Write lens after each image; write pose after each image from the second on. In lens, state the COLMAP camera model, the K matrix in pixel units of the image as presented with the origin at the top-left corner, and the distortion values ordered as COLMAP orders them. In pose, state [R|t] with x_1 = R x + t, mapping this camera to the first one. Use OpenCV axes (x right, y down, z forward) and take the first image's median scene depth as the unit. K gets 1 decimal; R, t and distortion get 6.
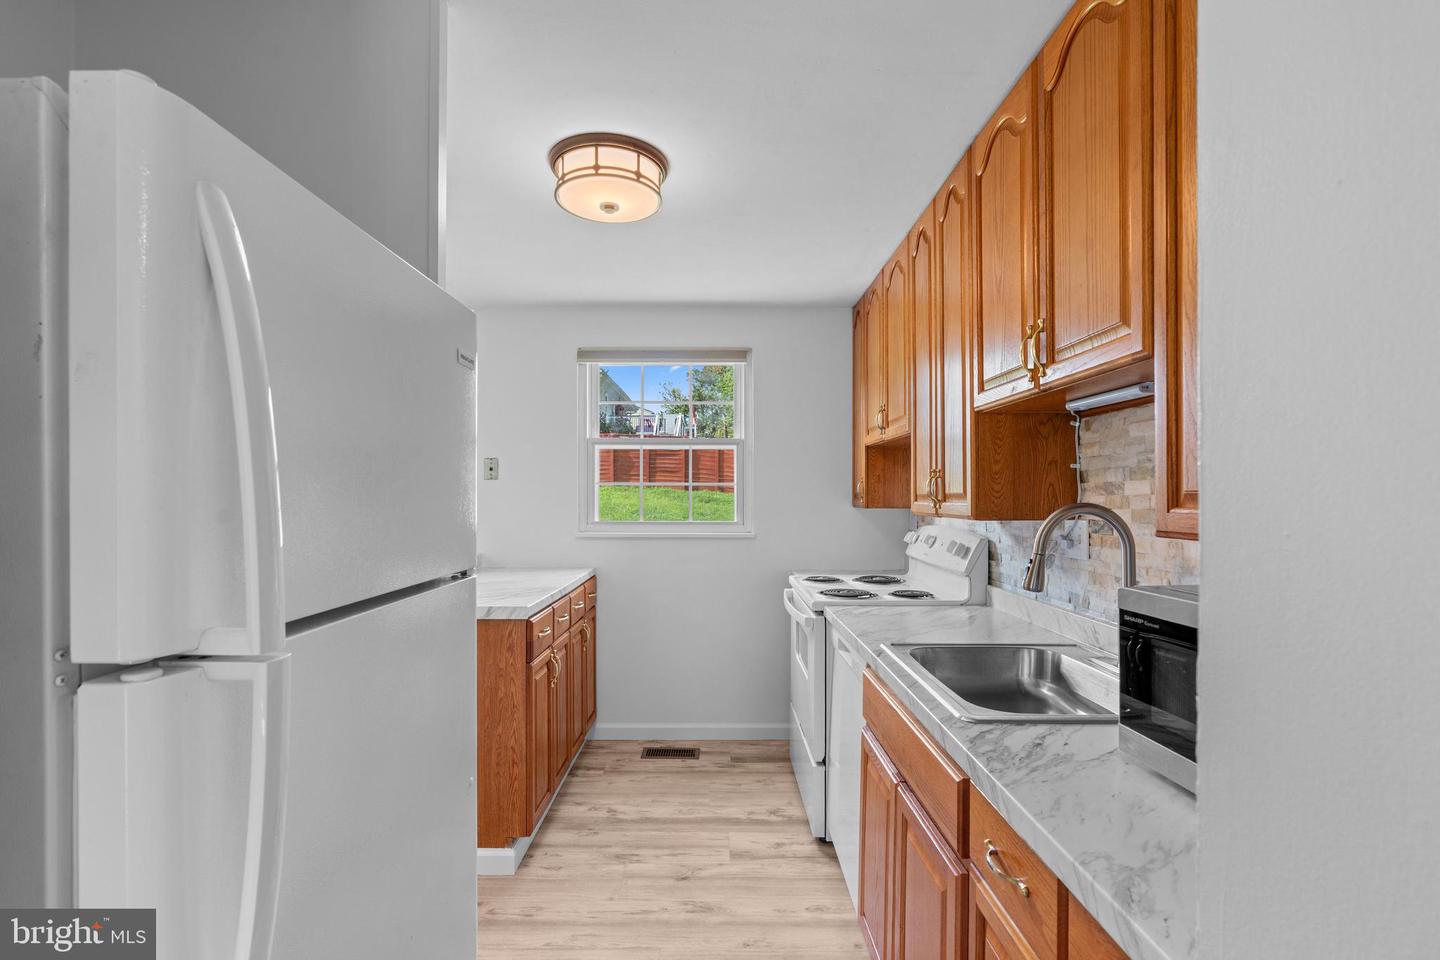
lens RADIAL K [[656.1, 0, 706.7], [0, 656.1, 496.4], [0, 0, 1]] dist [-0.011171, 0.005020]
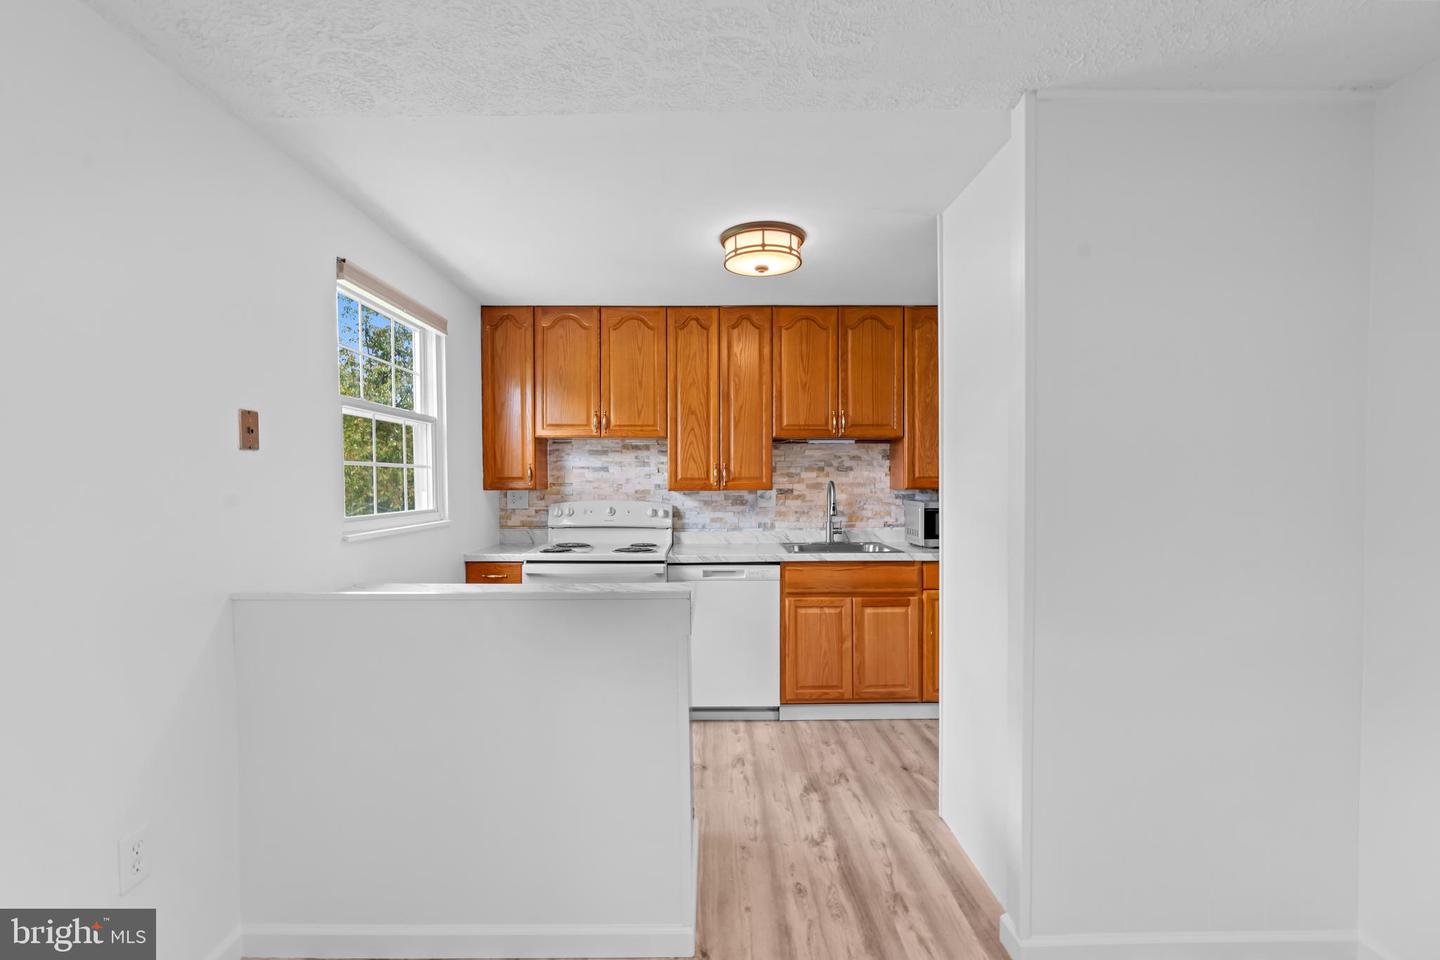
lens RADIAL K [[656.1, 0, 718.6], [0, 656.1, 484.6], [0, 0, 1]] dist [-0.011171, 0.005020]
pose [[-0.012244, -0.009562, 0.999879, -1.225960], [0.005718, 0.999937, 0.009633, -0.001263], [-0.999909, 0.005835, -0.012188, 0.889623]]
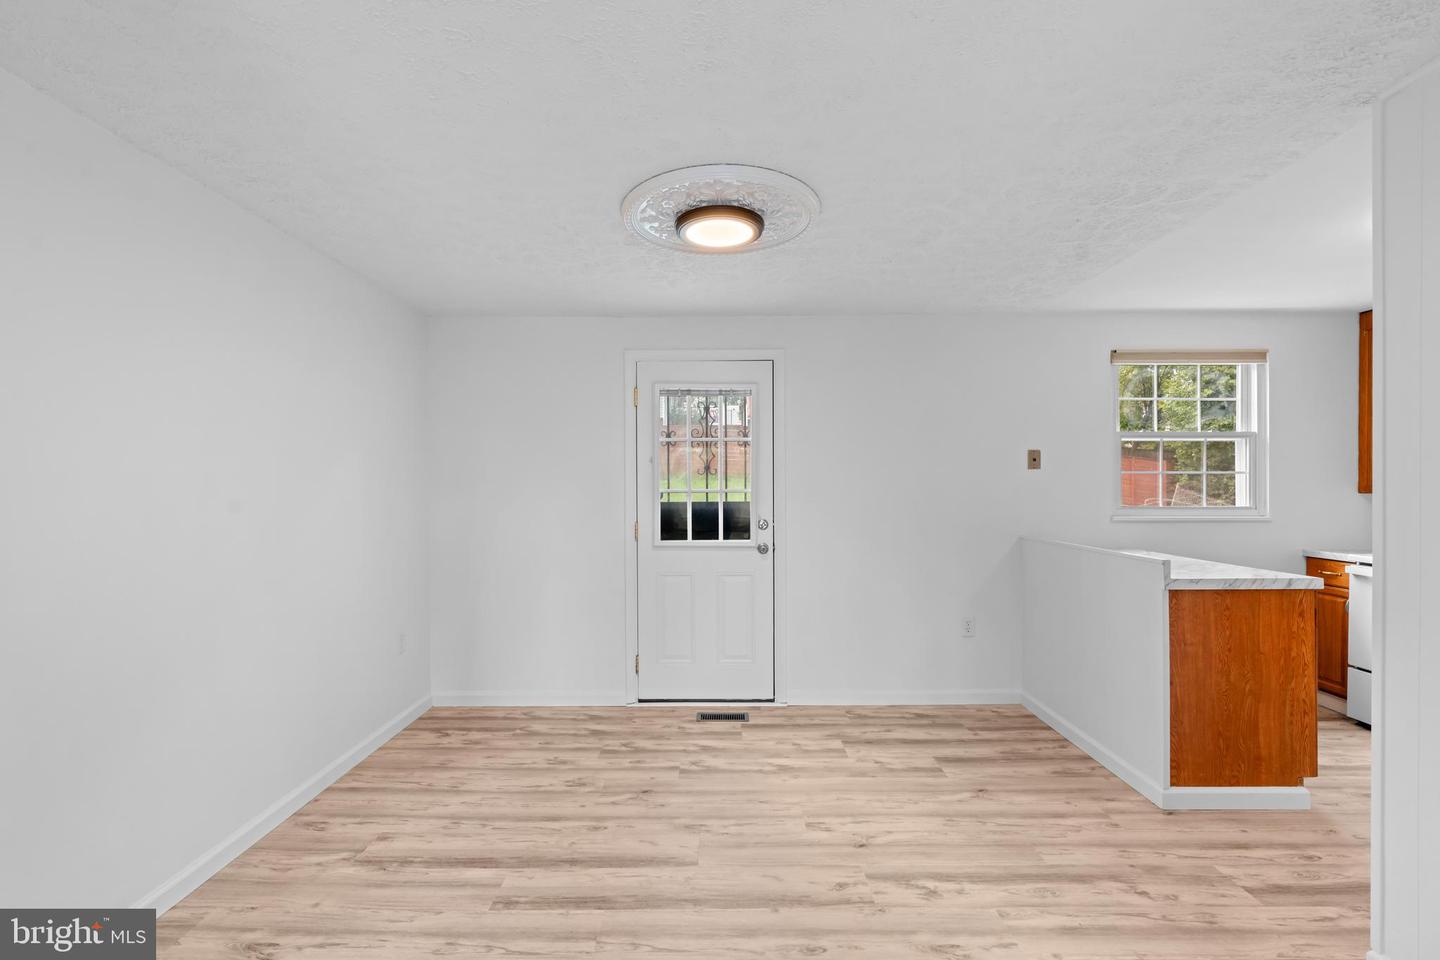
lens RADIAL K [[632.0, 0, 726.4], [0, 632.0, 493.3], [0, 0, 1]] dist [0.002543, 0.000311]
pose [[0.999970, -0.001958, 0.007451, -1.219199], [0.001886, 0.999951, 0.009704, 0.006056], [-0.007470, -0.009689, 0.999925, -0.098581]]
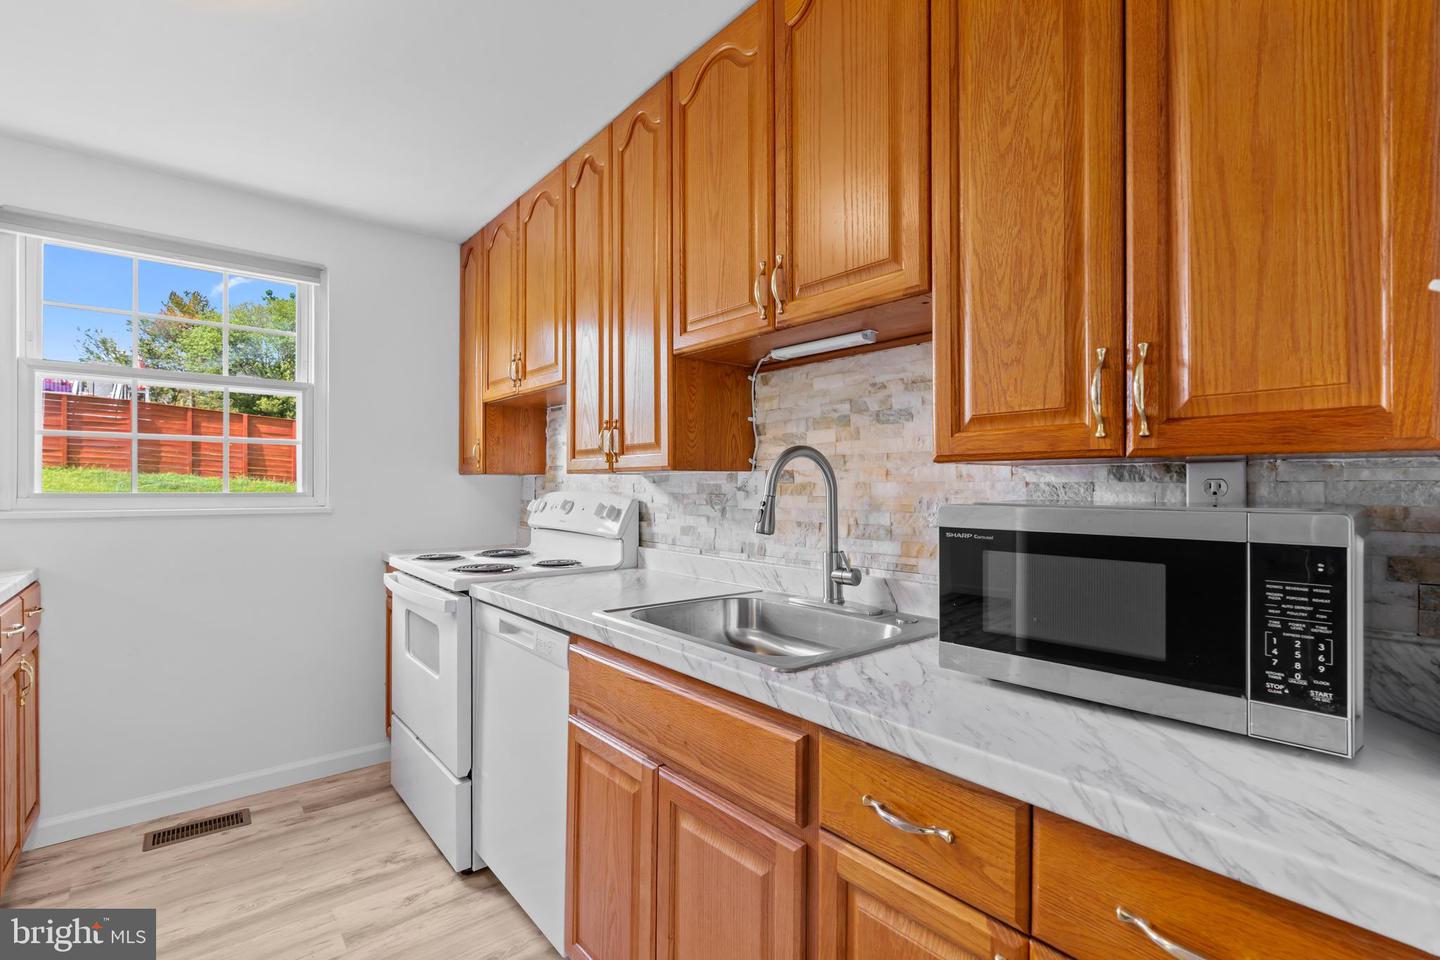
lens RADIAL K [[656.1, 0, 708.7], [0, 656.1, 485.0], [0, 0, 1]] dist [-0.011171, 0.005020]
pose [[0.765979, 0.002312, 0.642862, -0.117545], [-0.002087, 0.999997, -0.001110, 0.043848], [-0.642863, -0.000491, 0.765981, 0.183896]]
